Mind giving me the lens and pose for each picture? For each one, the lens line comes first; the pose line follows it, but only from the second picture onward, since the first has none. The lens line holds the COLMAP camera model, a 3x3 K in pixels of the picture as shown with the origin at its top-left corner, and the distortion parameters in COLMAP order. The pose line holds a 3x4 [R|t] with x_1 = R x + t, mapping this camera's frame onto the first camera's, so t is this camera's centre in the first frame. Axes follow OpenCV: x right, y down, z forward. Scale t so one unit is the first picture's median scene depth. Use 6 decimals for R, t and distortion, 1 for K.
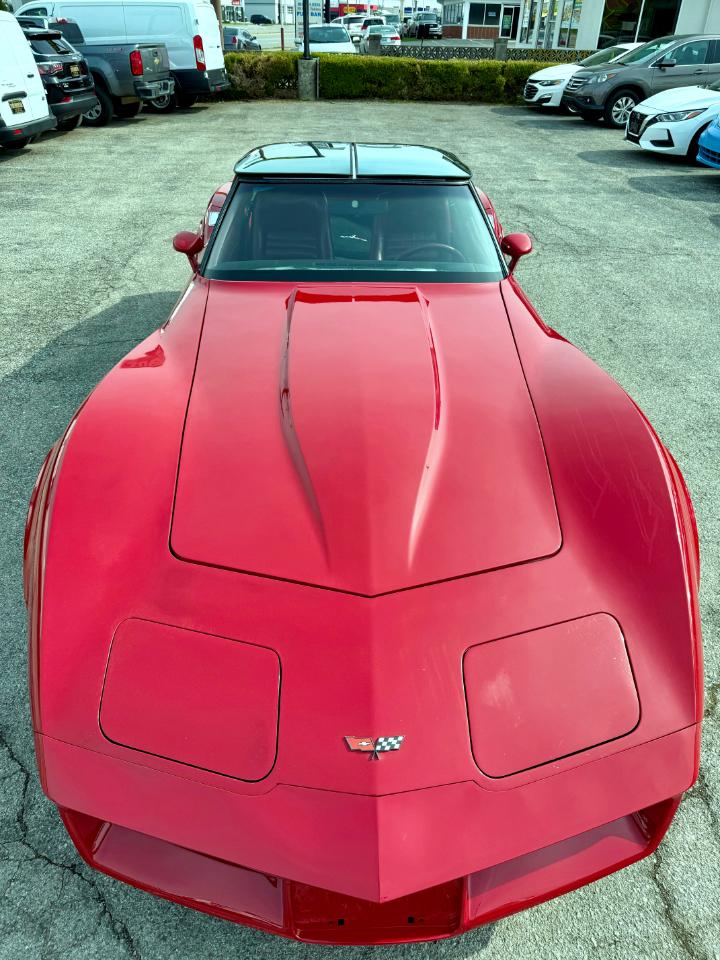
lens RADIAL K [[693.9, 0, 358.9], [0, 693.9, 465.7], [0, 0, 1]] dist [0.000079, -0.003186]
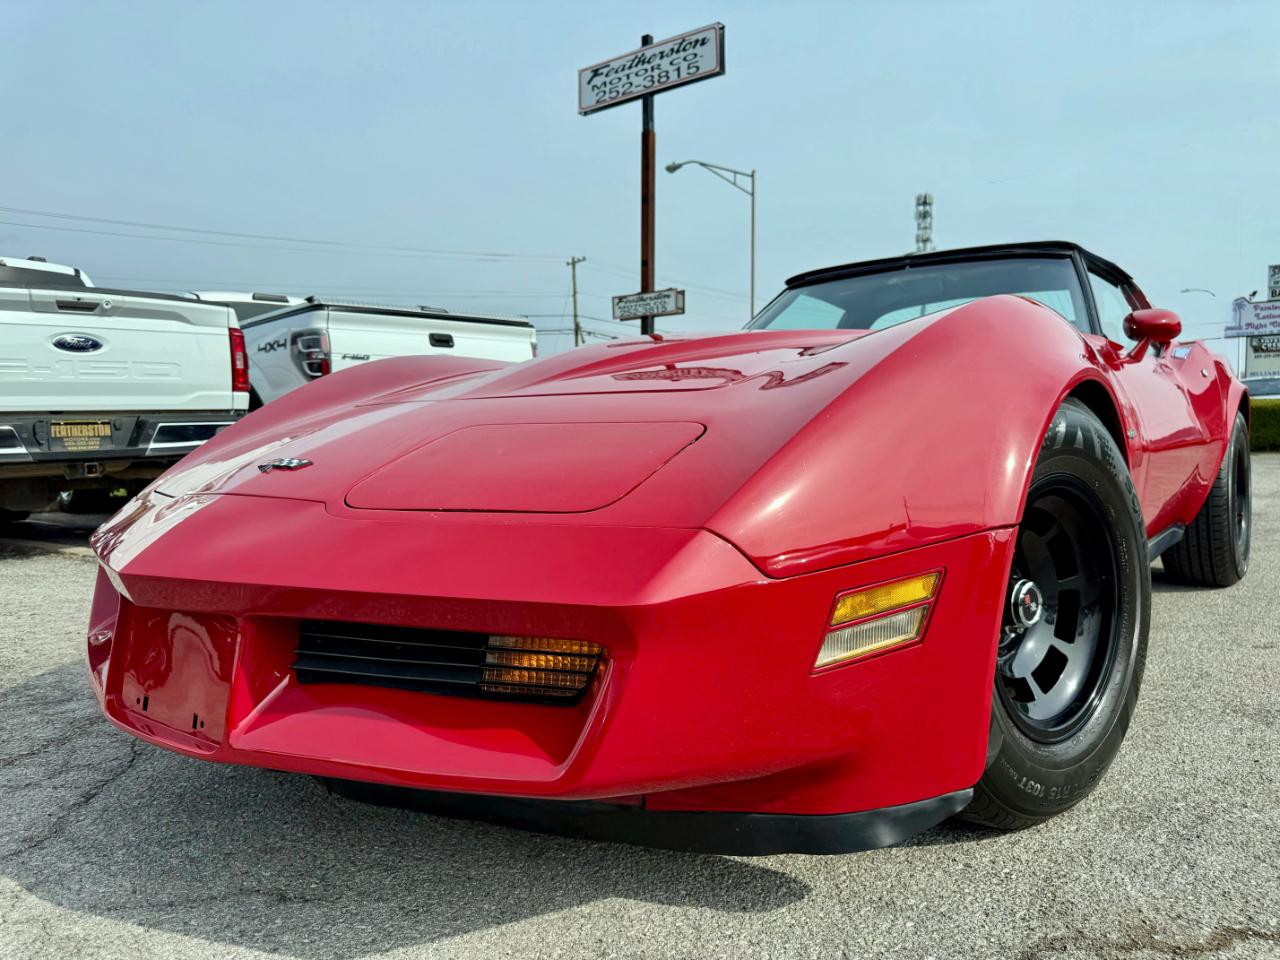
lens RADIAL K [[917.8, 0, 640.0], [0, 917.8, 480.0], [0, 0, 1]] dist [0.022718, -0.029035]
pose [[0.773665, 0.005985, -0.633566, 0.770656], [-0.327363, 0.859920, -0.391628, 0.549493], [0.542472, 0.510394, 0.667249, 0.449430]]
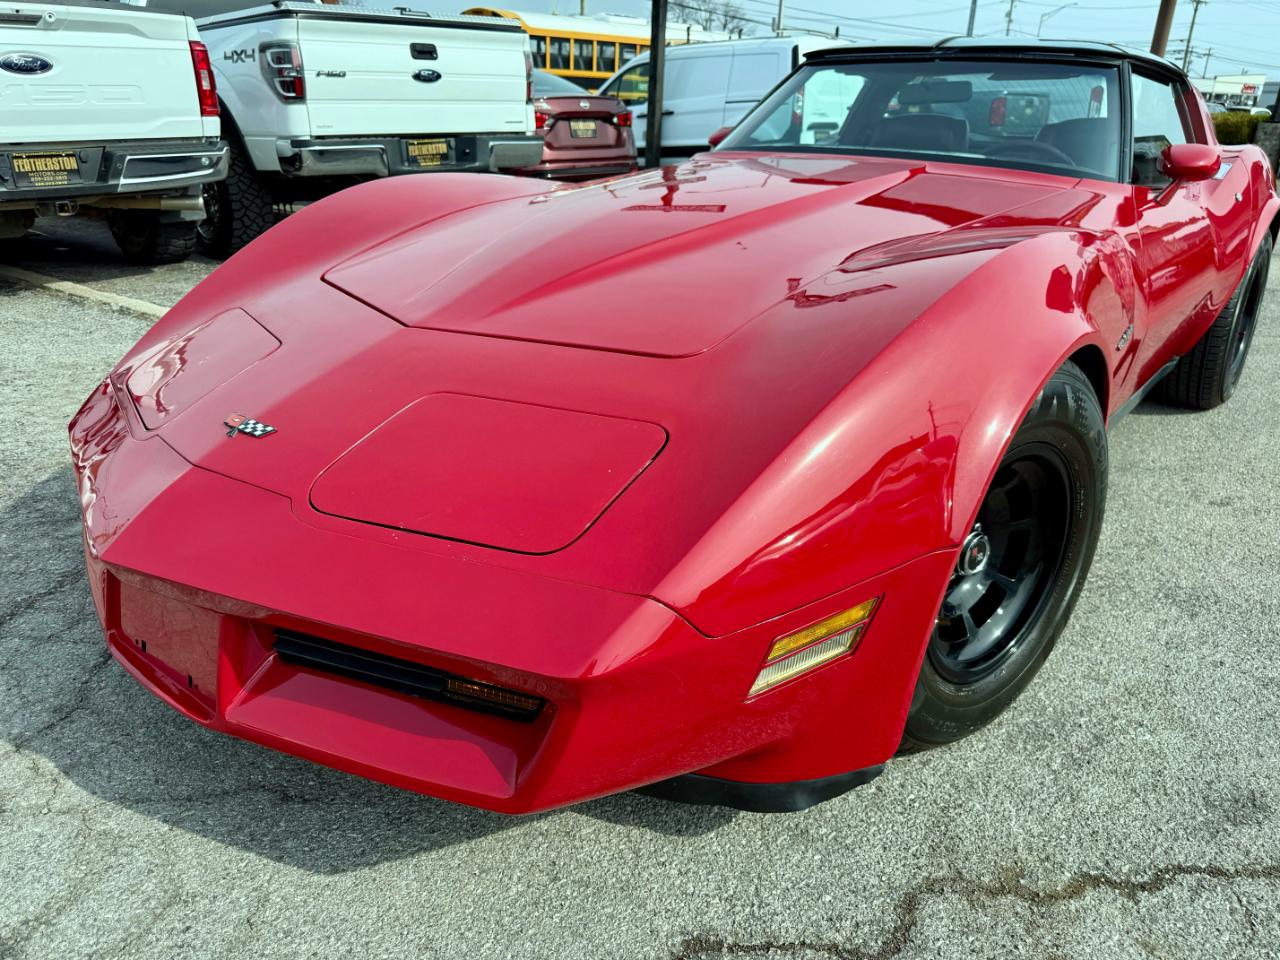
lens RADIAL K [[925.6, 0, 636.8], [0, 925.6, 478.6], [0, 0, 1]] dist [-0.002271, -0.002571]
pose [[0.764737, 0.245543, -0.595723, 0.774300], [-0.364024, 0.927502, -0.085006, 0.304708], [0.531662, 0.281865, 0.798679, 0.354297]]
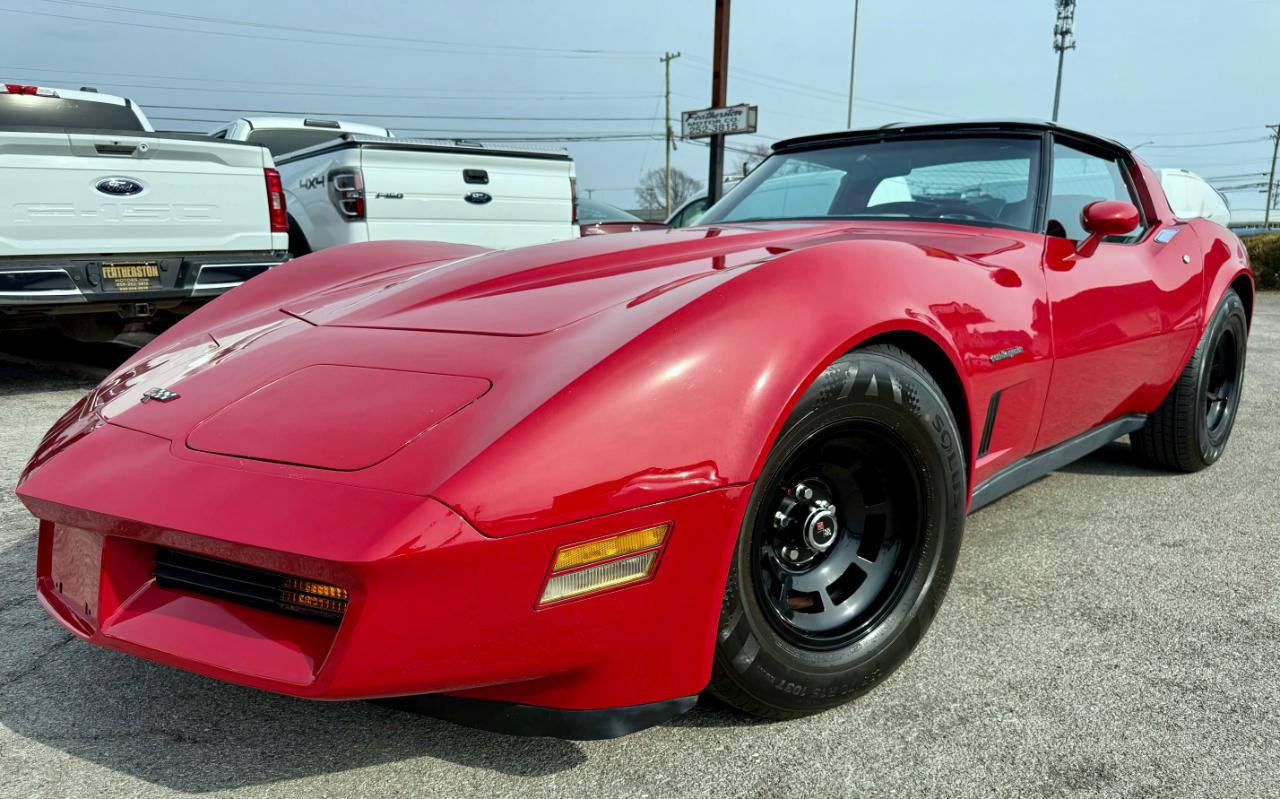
lens RADIAL K [[921.4, 0, 647.3], [0, 921.4, 475.2], [0, 0, 1]] dist [0.002789, -0.003740]
pose [[0.709489, 0.158307, -0.686706, 1.048005], [-0.381422, 0.905639, -0.185298, 0.378495], [0.592573, 0.393392, 0.702922, 0.473974]]
